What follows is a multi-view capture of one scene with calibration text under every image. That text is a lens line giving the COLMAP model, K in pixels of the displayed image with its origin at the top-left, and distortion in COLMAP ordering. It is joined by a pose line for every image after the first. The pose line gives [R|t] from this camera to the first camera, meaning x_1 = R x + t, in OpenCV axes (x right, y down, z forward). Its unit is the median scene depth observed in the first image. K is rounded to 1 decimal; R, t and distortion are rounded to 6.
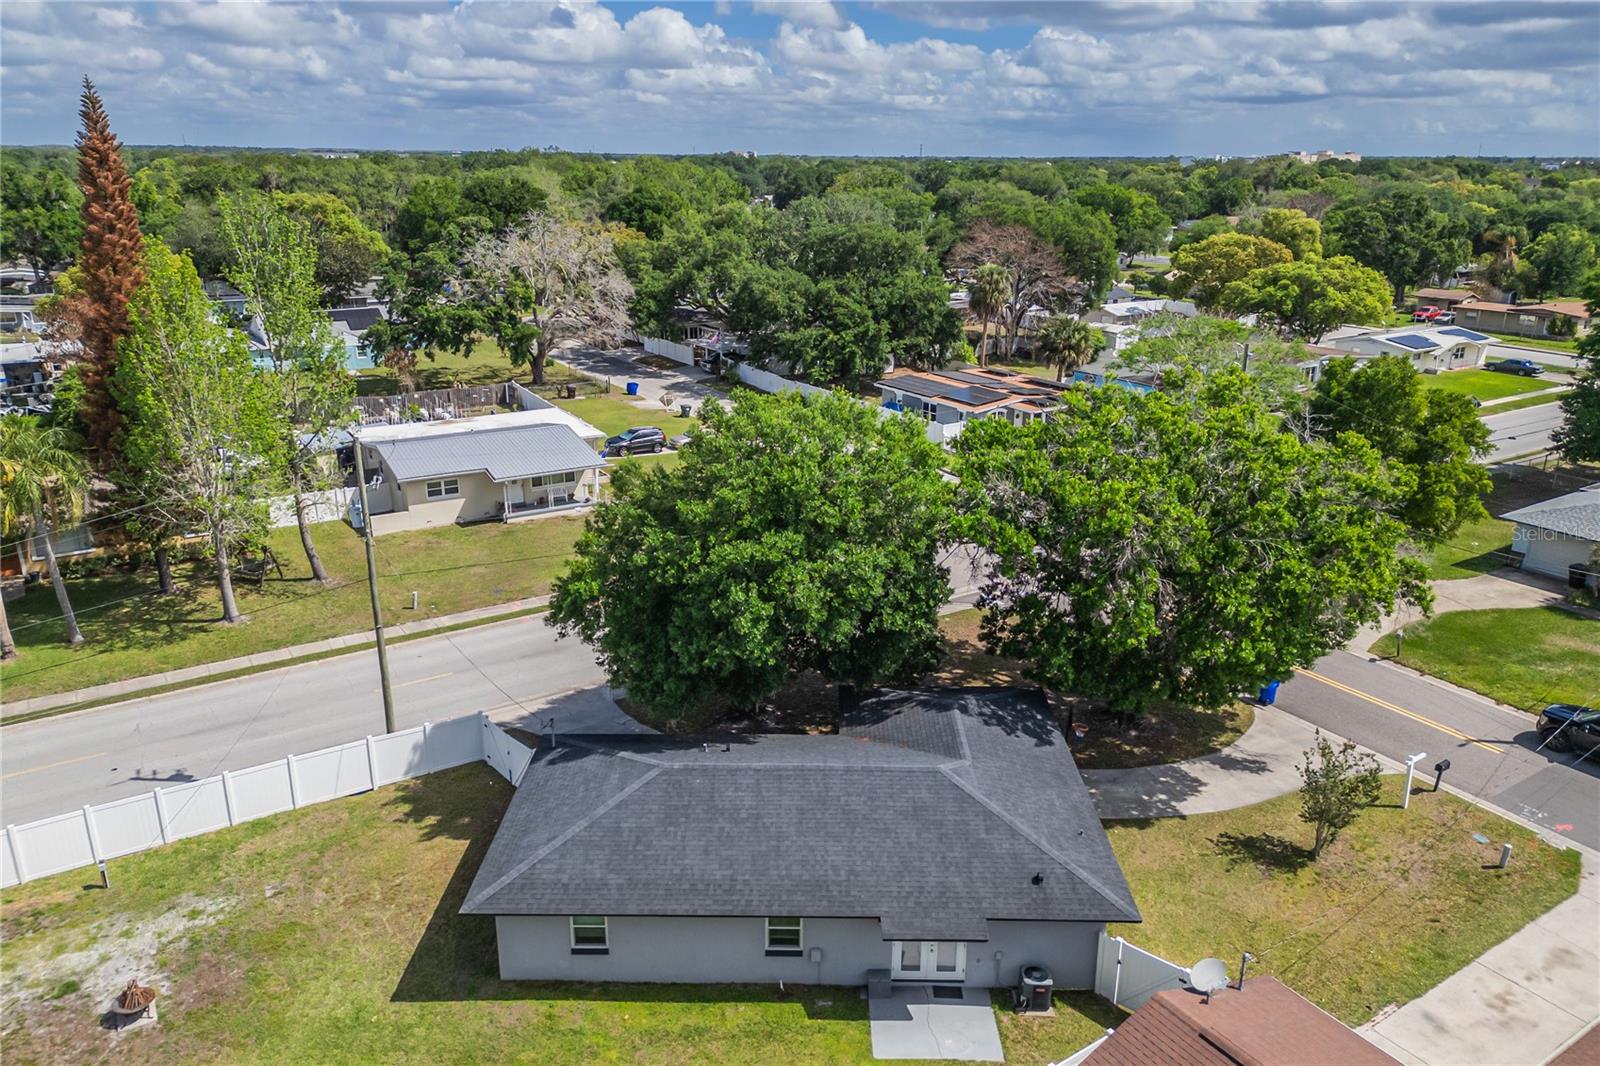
lens RADIAL K [[1129.0, 0, 794.6], [0, 1129.0, 535.8], [0, 0, 1]] dist [0.036648, -0.023042]
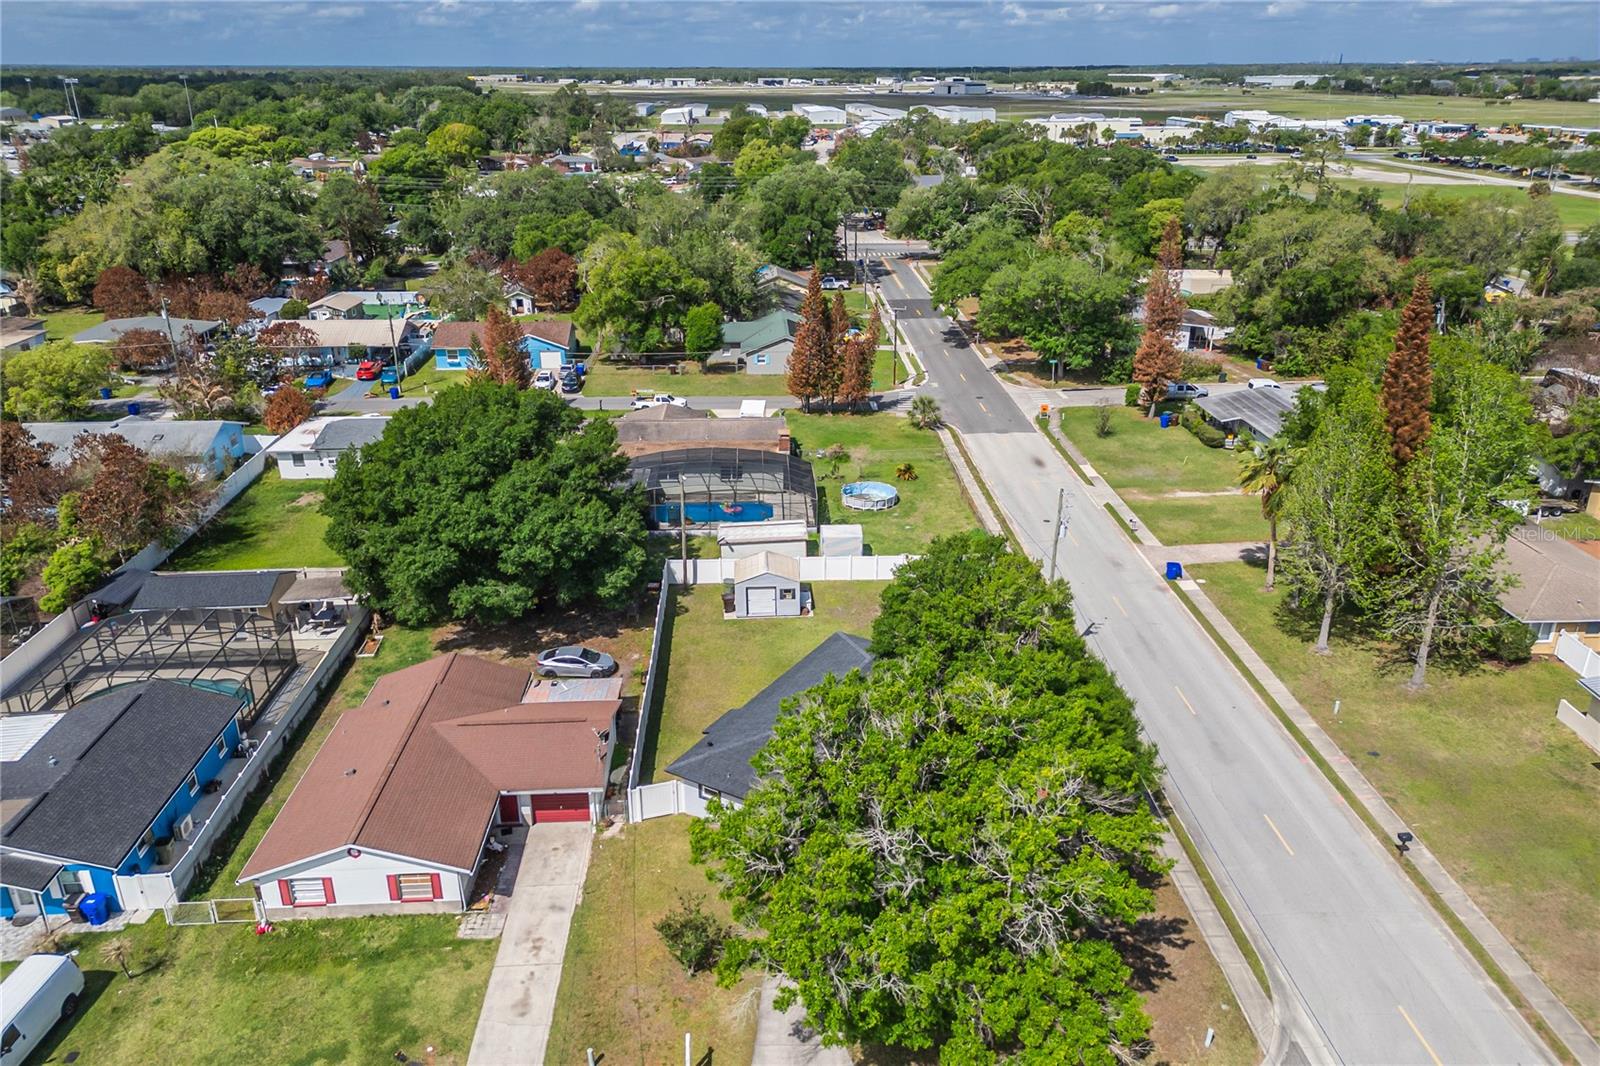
lens RADIAL K [[1129.0, 0, 797.9], [0, 1129.0, 527.9], [0, 0, 1]] dist [0.036648, -0.023042]
pose [[-0.514531, 0.320403, -0.795361, 1.107348], [-0.273014, 0.818079, 0.506172, -0.724340], [0.812847, 0.477586, -0.333453, 1.132637]]
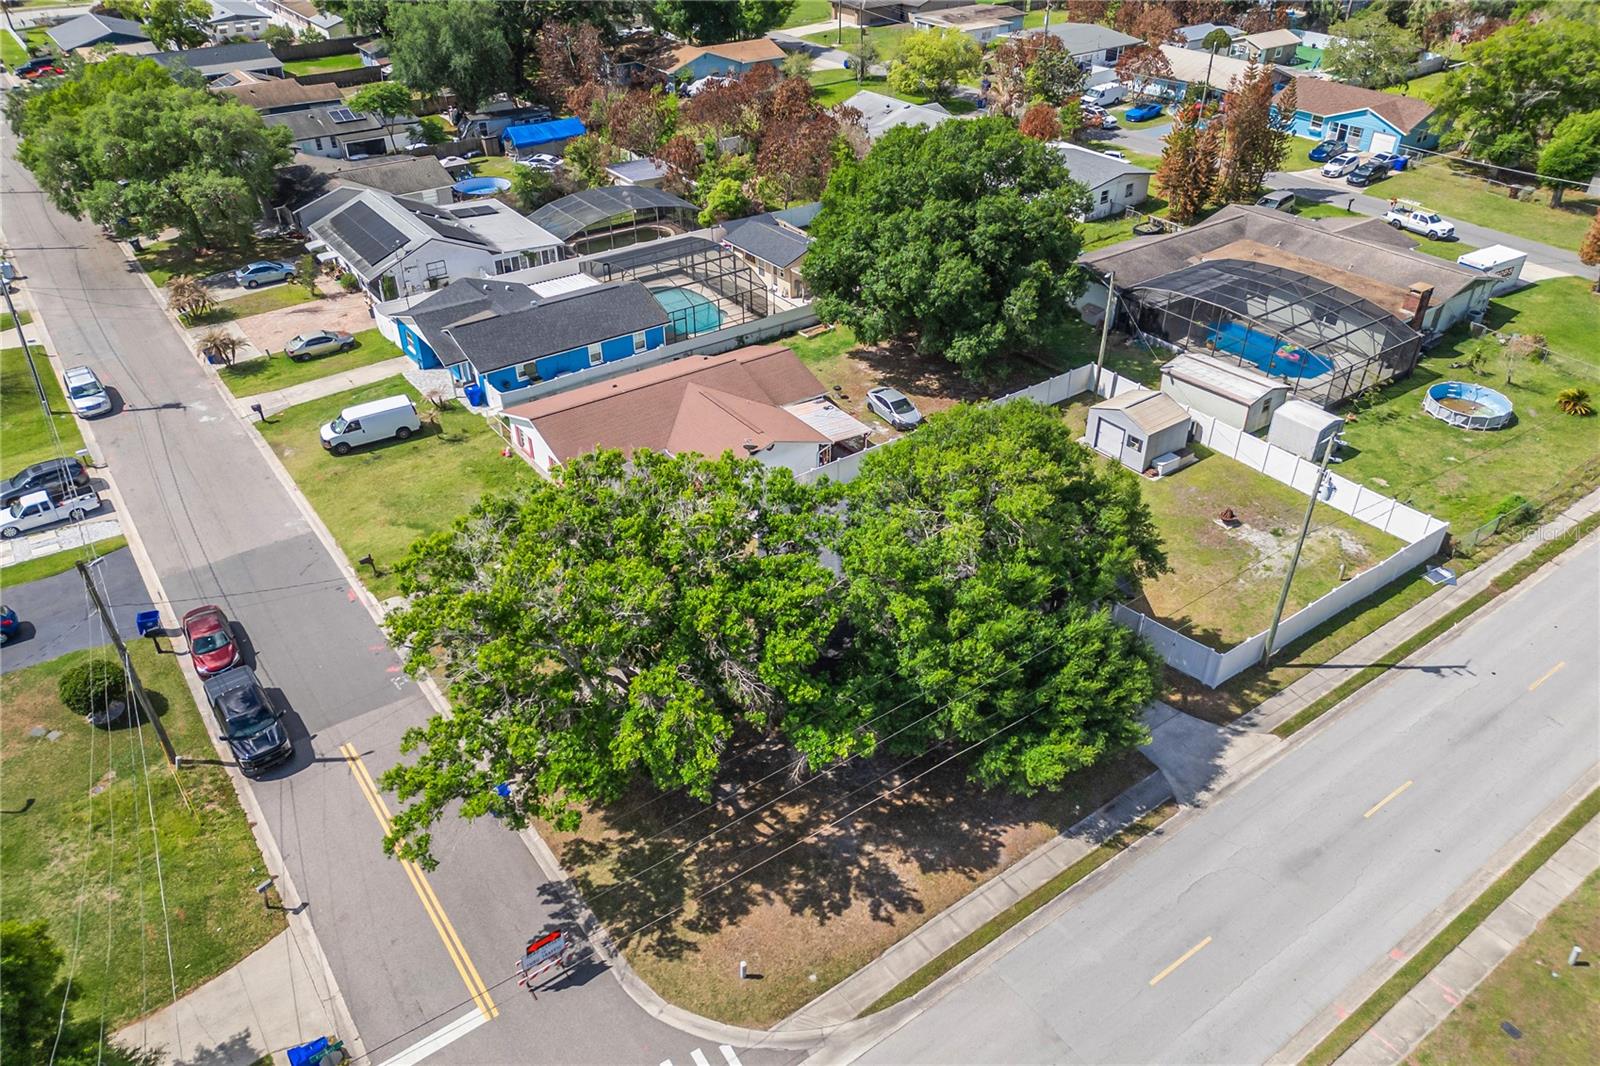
lens RADIAL K [[1129.0, 0, 810.7], [0, 1129.0, 531.0], [0, 0, 1]] dist [0.036648, -0.023042]
pose [[-0.998801, 0.029246, -0.039262, 0.202915], [-0.013360, 0.608693, 0.793293, -0.876668], [0.047099, 0.792867, -0.607572, 1.597727]]
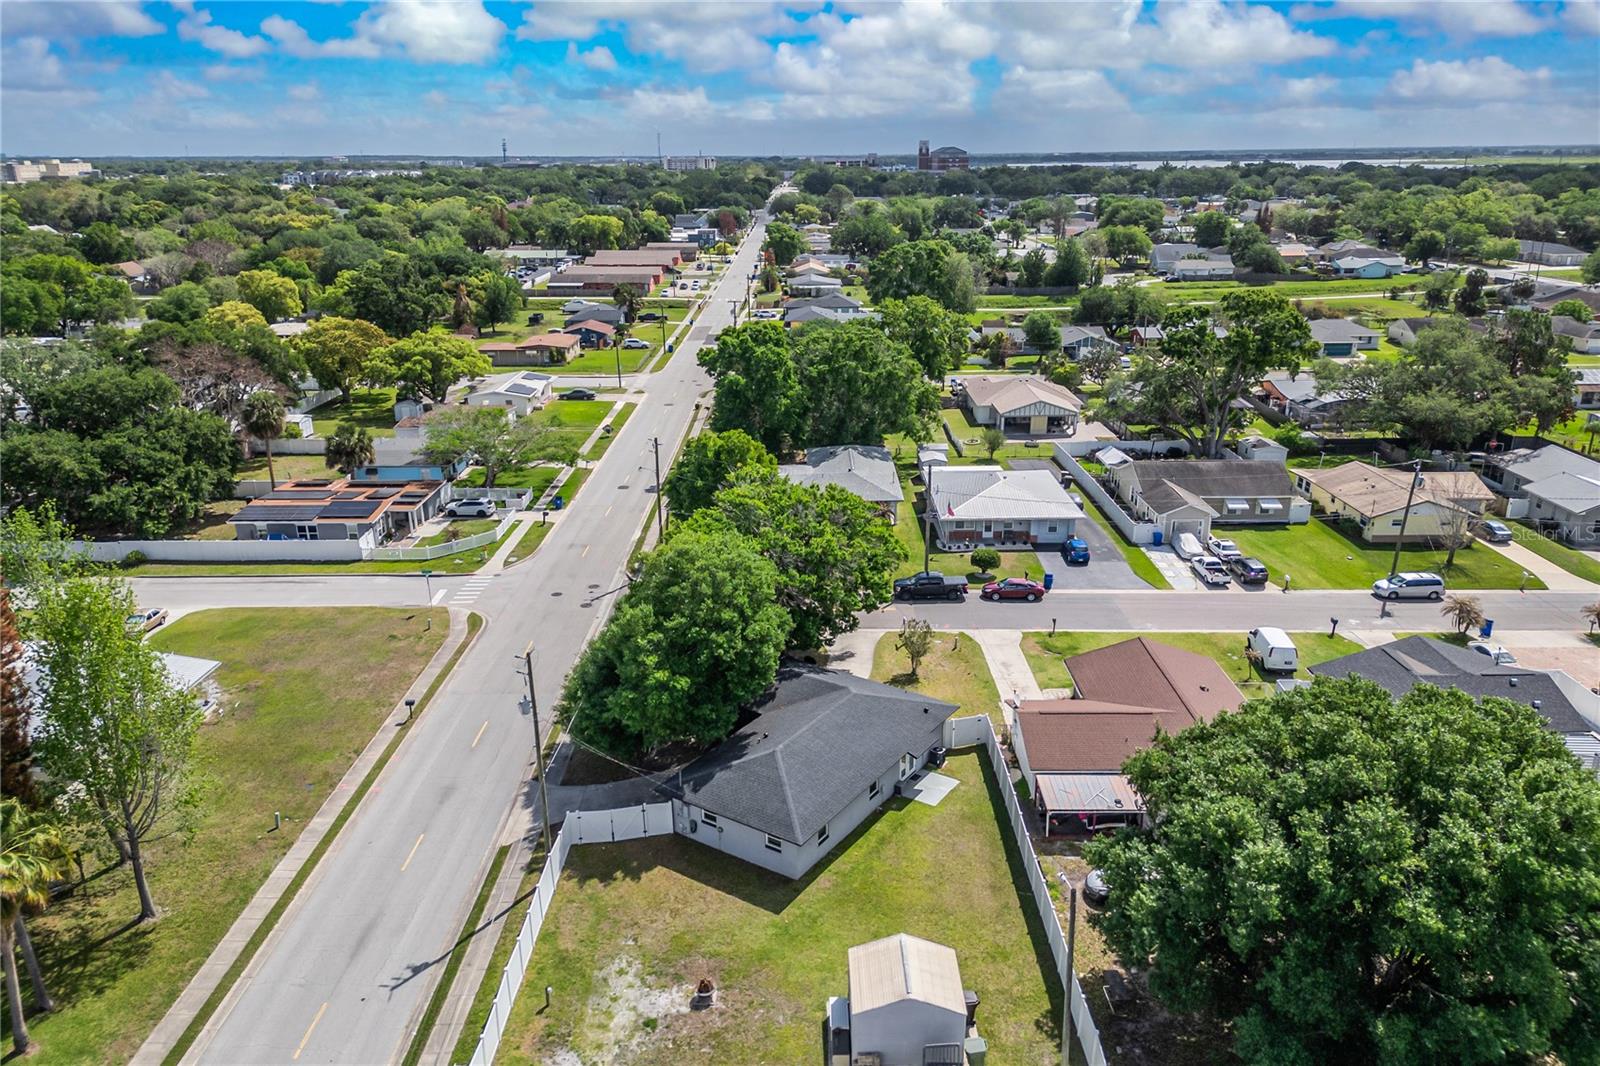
lens RADIAL K [[1129.0, 0, 805.5], [0, 1129.0, 524.6], [0, 0, 1]] dist [0.036648, -0.023042]
pose [[0.544522, -0.267204, 0.795046, -1.154930], [0.273341, 0.952682, 0.132974, -0.300638], [-0.792957, 0.144911, 0.591794, -0.147515]]
